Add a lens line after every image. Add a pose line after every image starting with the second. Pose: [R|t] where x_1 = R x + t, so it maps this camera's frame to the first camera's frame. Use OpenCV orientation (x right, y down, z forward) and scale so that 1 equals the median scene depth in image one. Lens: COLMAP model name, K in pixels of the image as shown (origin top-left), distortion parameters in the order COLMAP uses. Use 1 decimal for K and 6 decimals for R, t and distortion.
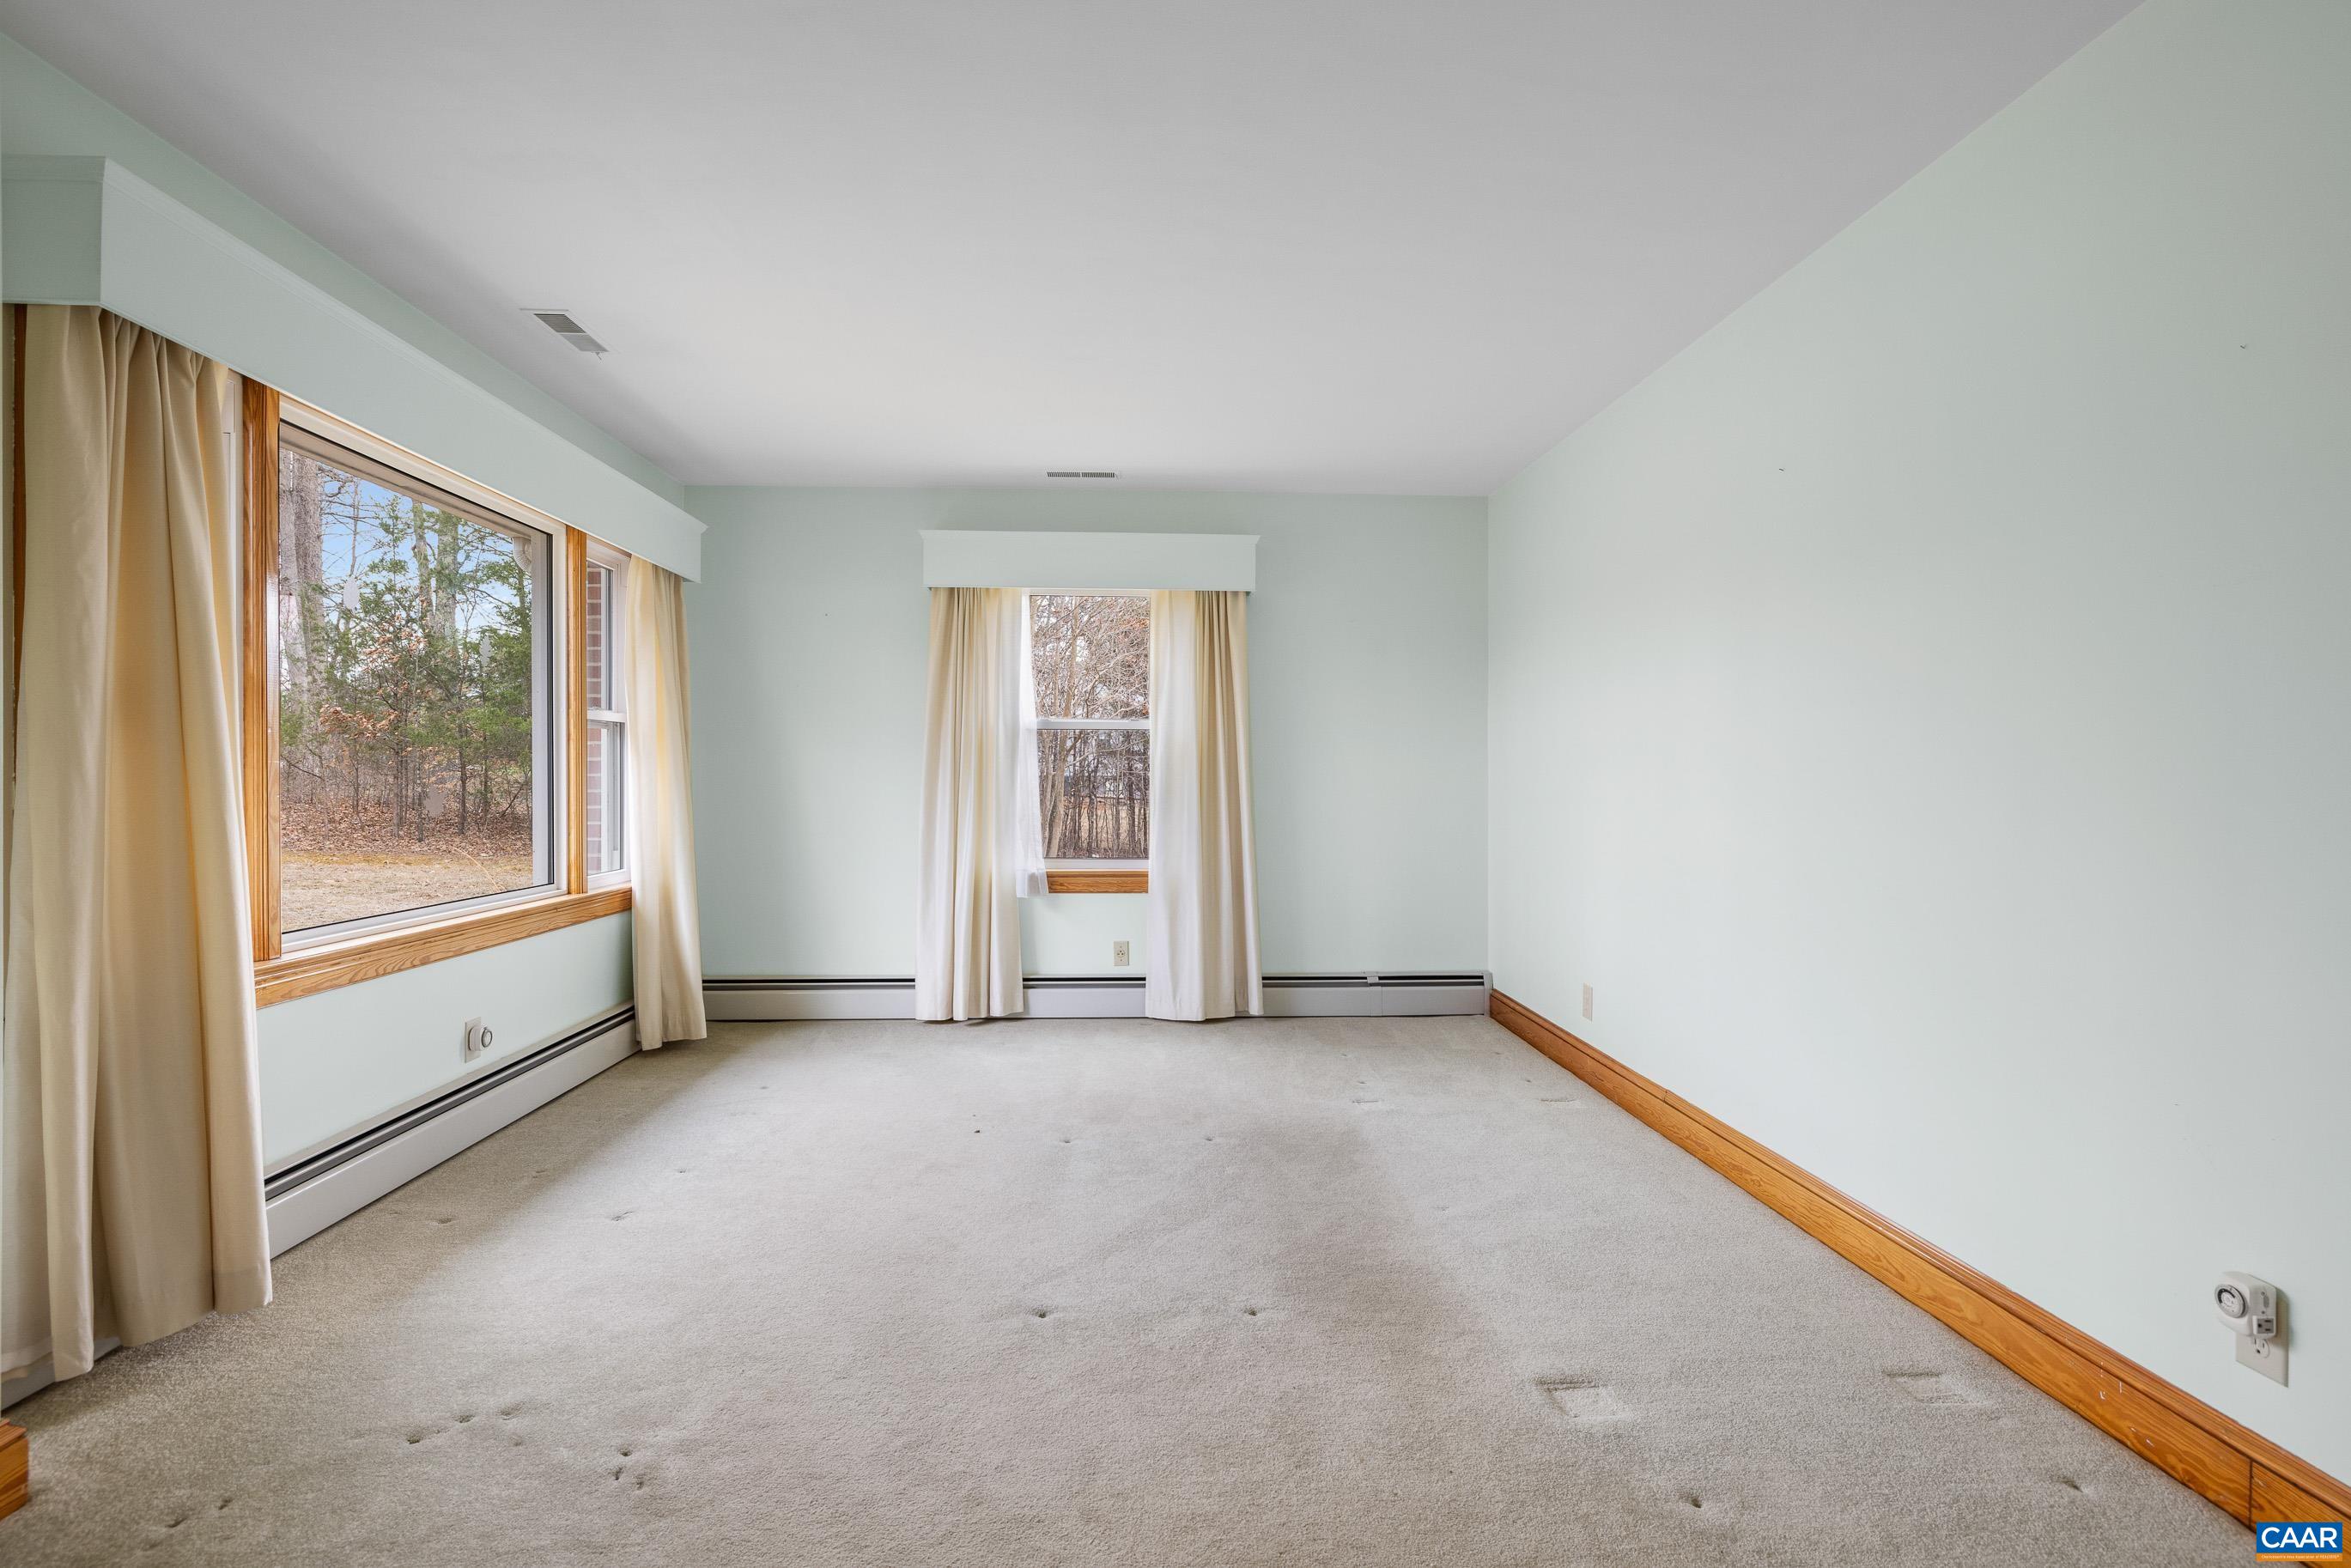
lens RADIAL K [[1189.7, 0, 1177.4], [0, 1189.7, 795.7], [0, 0, 1]] dist [0.001268, 0.003133]
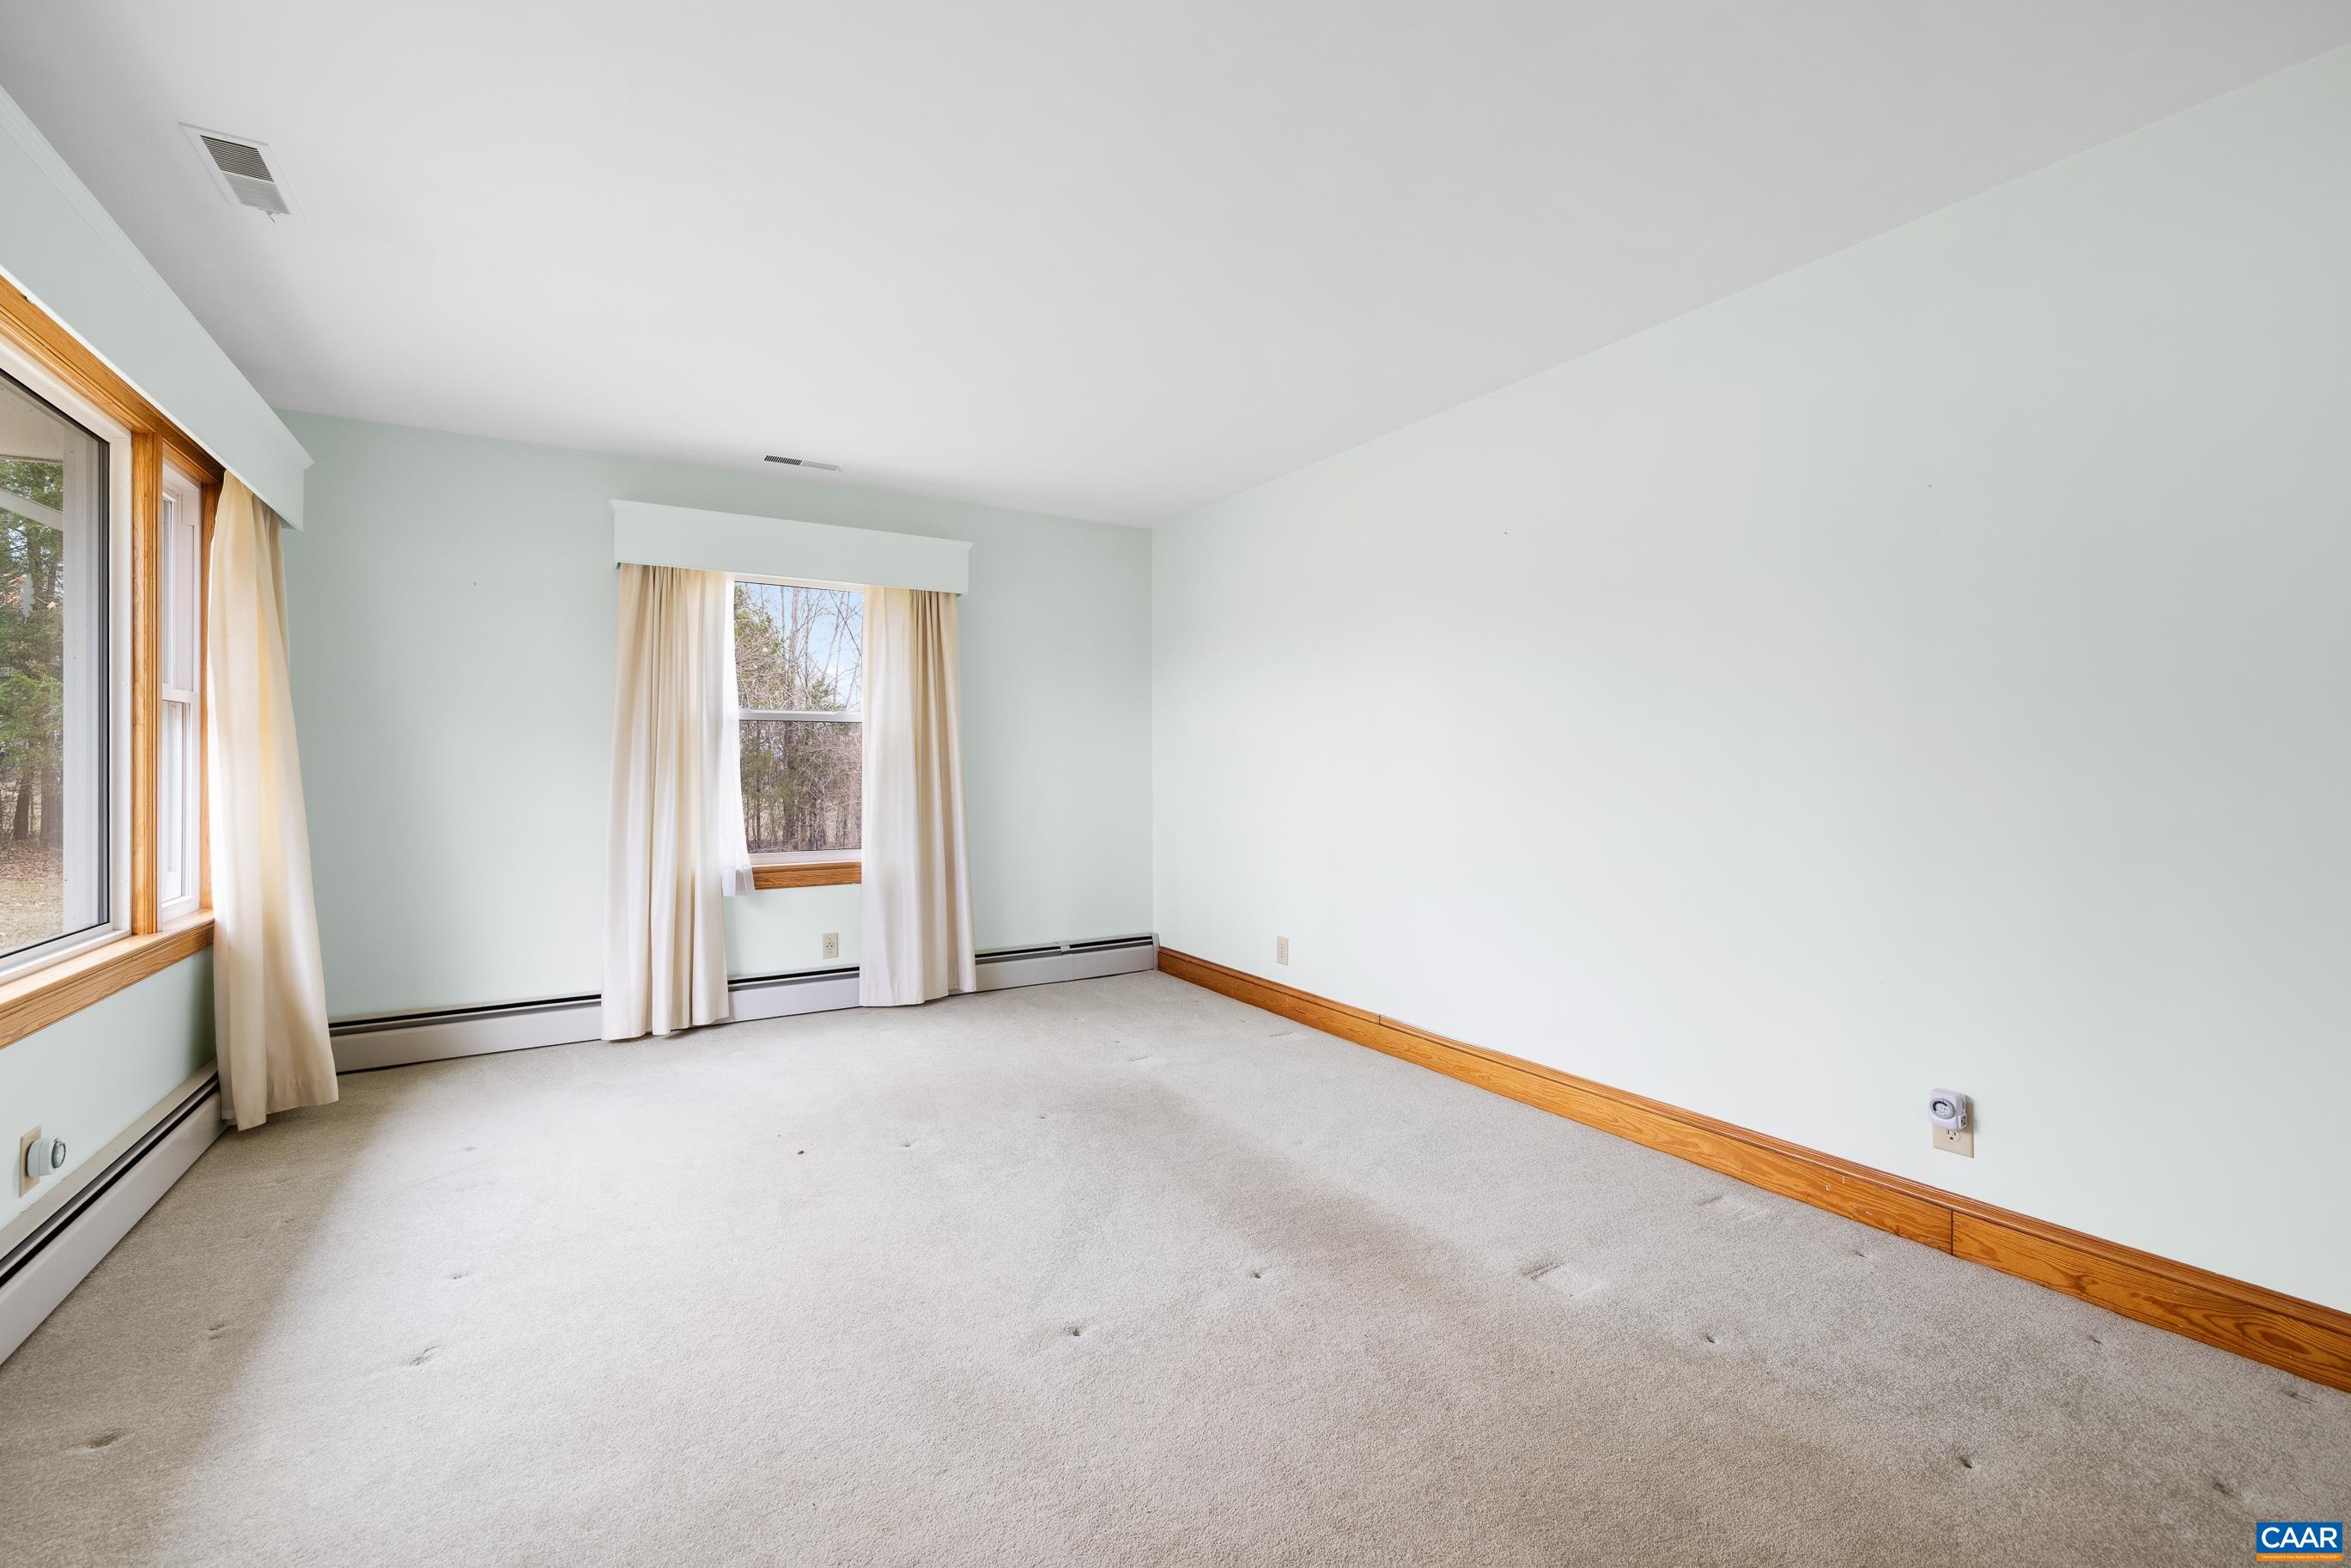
lens RADIAL K [[1011.0, 0, 1175.8], [0, 1011.0, 766.3], [0, 0, 1]] dist [0.004337, 0.000226]
pose [[0.873446, -0.005502, 0.486889, -0.238012], [0.012276, 0.999867, -0.010724, -0.005907], [-0.486766, 0.015343, 0.873398, 0.130624]]
